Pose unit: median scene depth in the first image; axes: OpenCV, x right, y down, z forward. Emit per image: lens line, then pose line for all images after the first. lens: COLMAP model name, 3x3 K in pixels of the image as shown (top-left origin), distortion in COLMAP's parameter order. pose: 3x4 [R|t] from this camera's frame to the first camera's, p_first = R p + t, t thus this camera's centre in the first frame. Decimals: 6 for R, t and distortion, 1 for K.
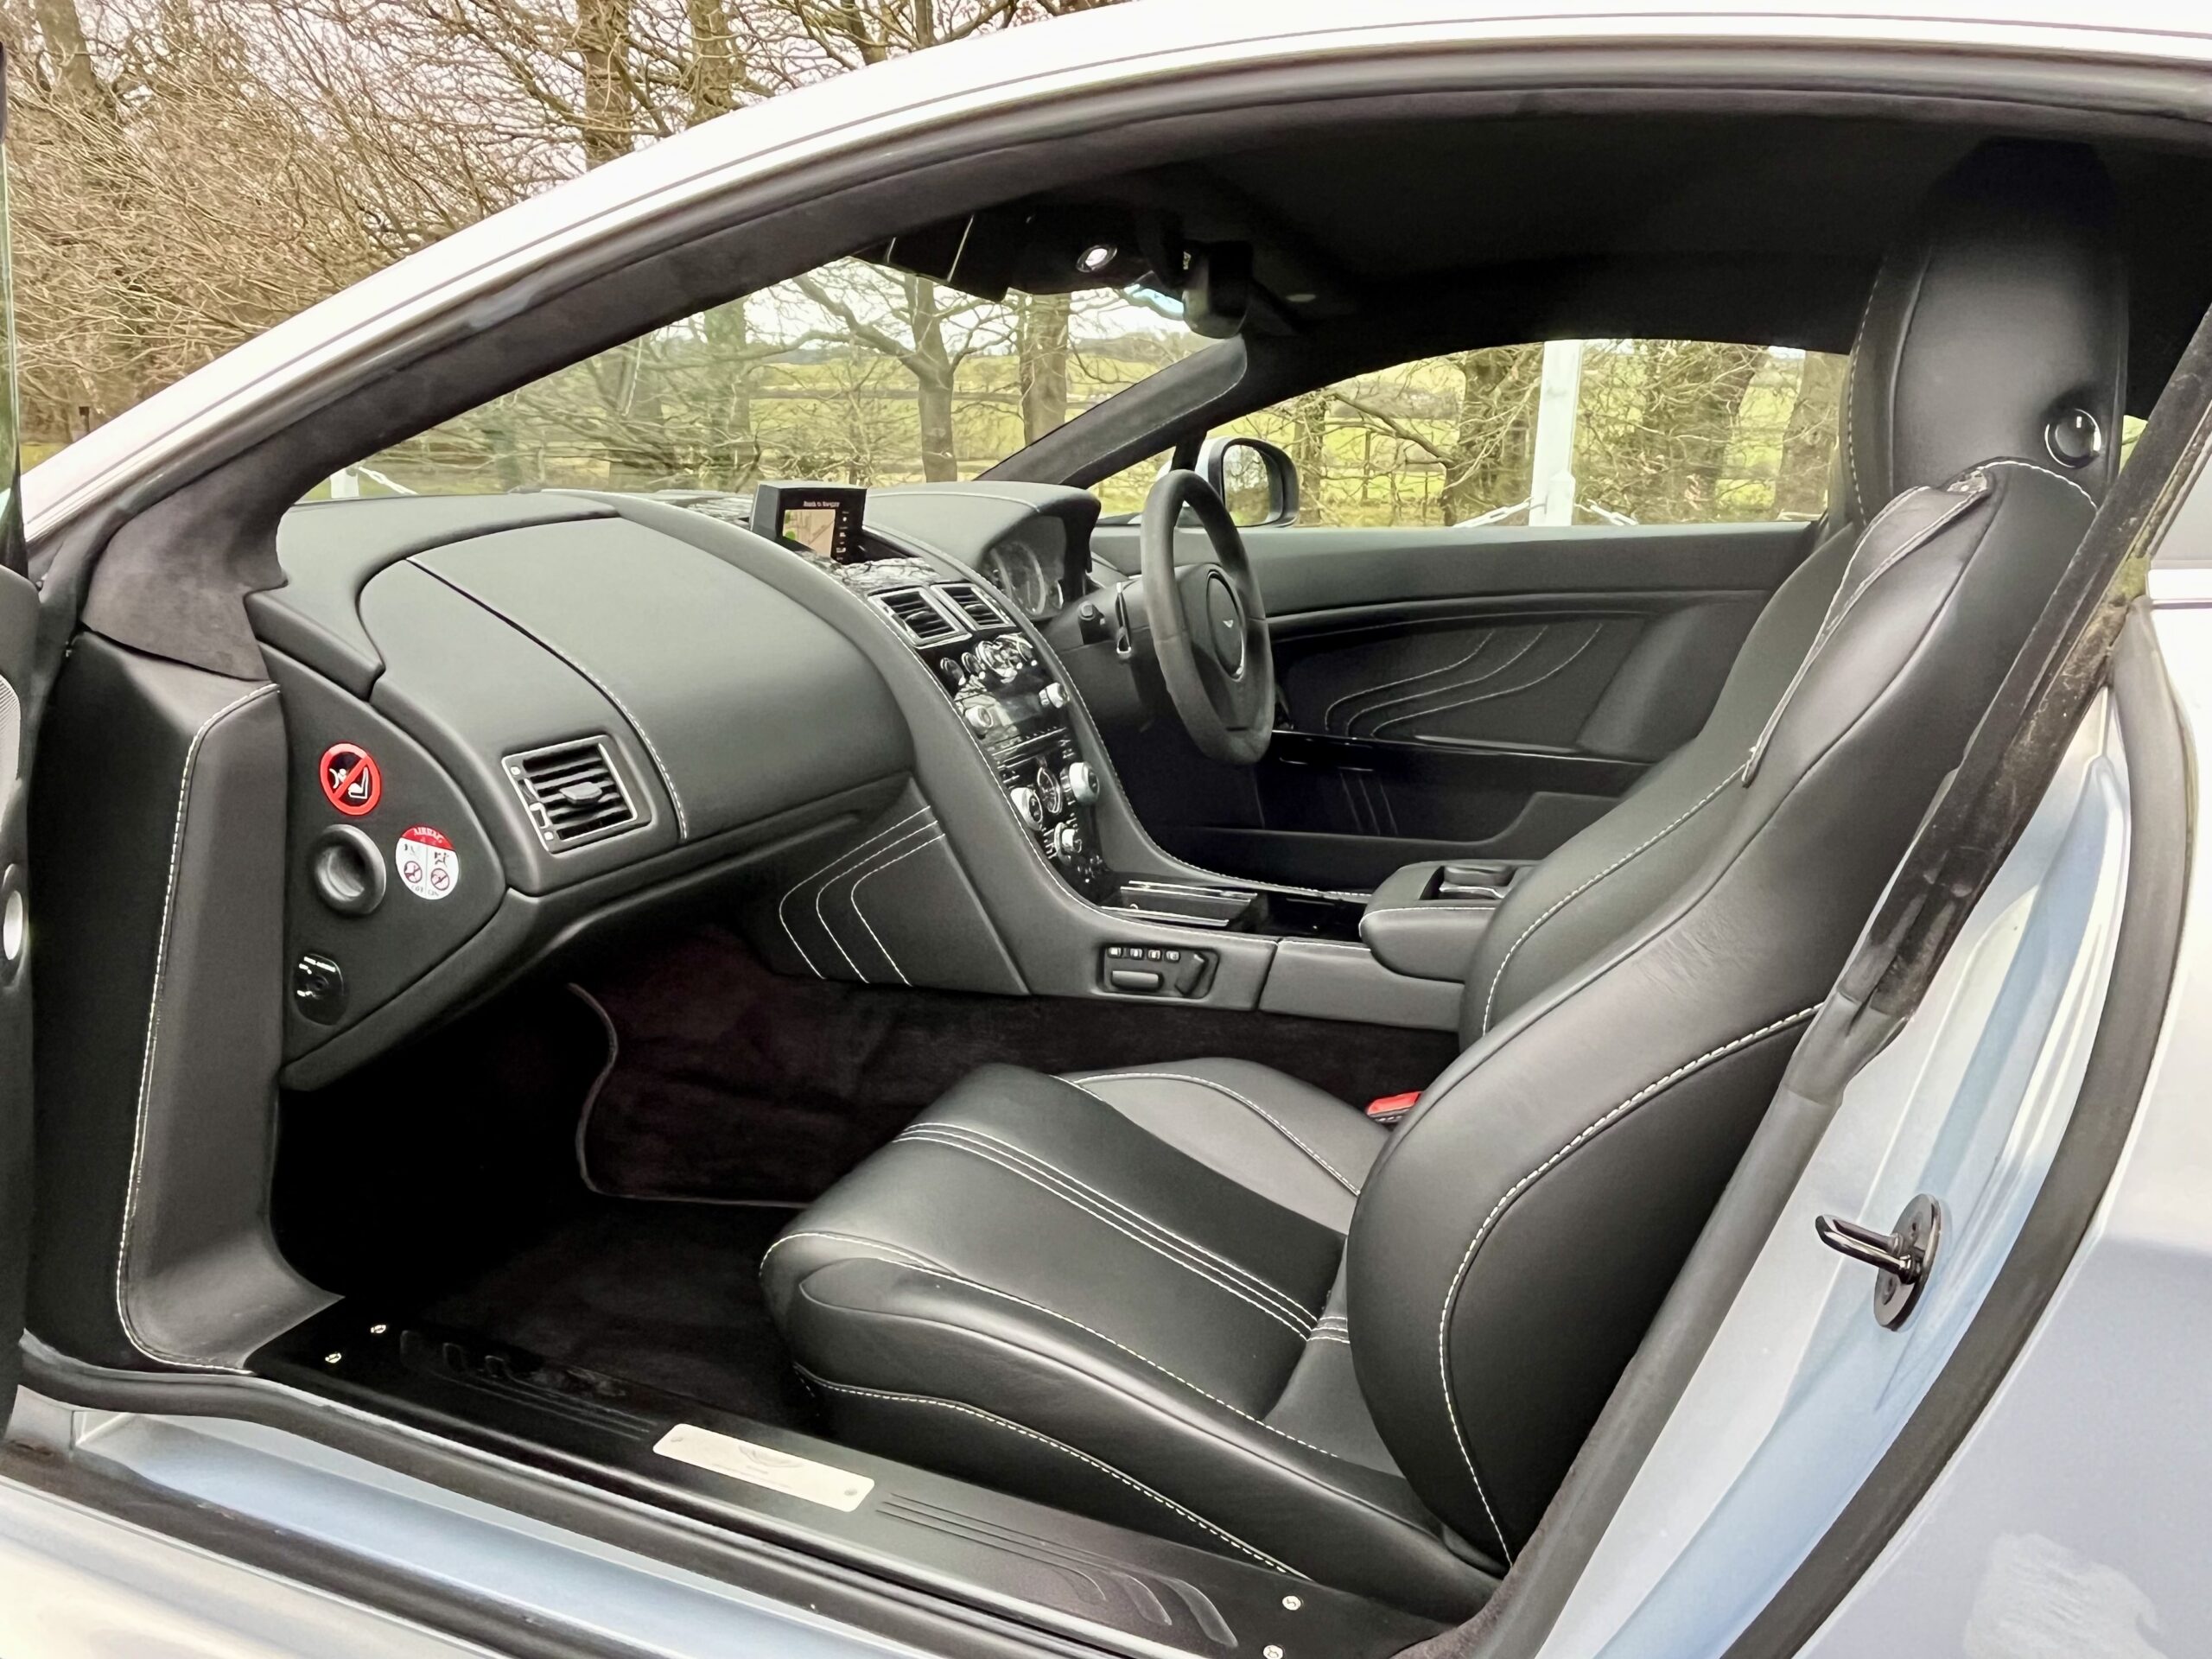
lens RADIAL K [[1530.3, 0, 1074.1], [0, 1530.3, 824.7], [0, 0, 1]] dist [-0.008305, 0.002312]
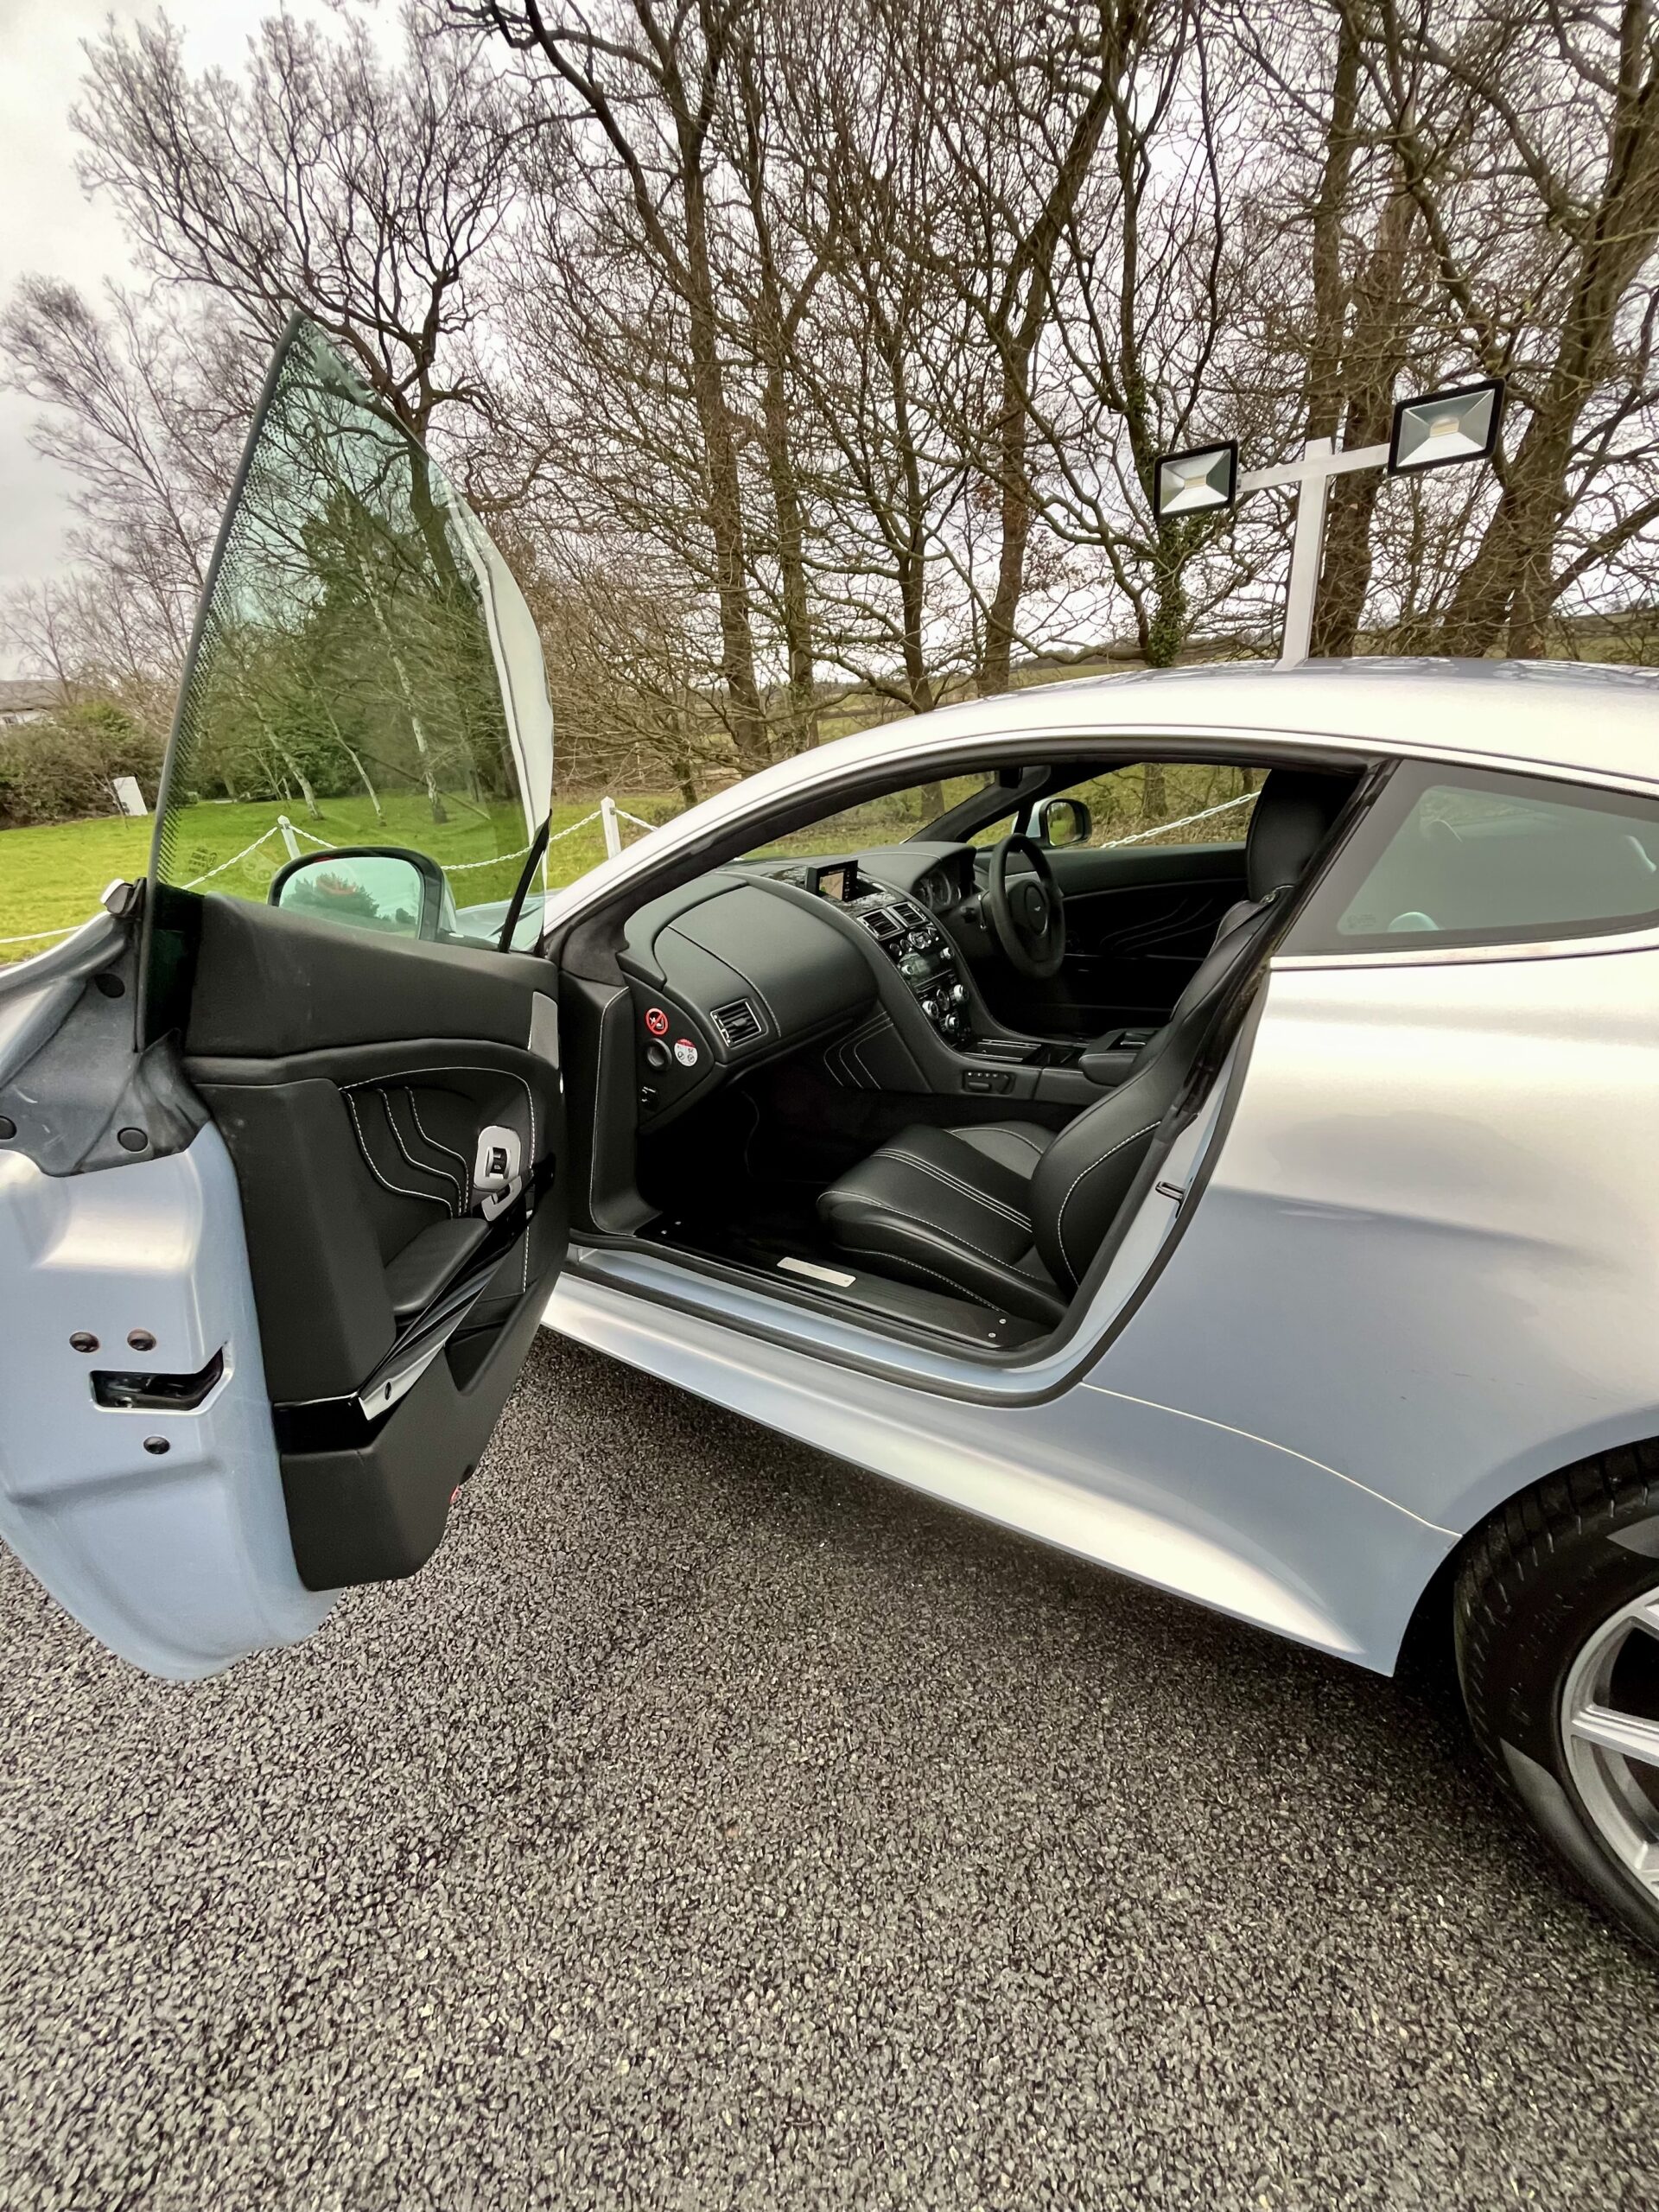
lens RADIAL K [[895.4, 0, 822.3], [0, 895.4, 1104.9], [0, 0, 1]] dist [-0.003681, 0.000320]
pose [[0.975271, -0.006740, -0.220909, 0.111064], [0.038474, 0.989451, 0.139665, -0.067406], [0.217637, -0.144710, 0.965242, -0.339951]]
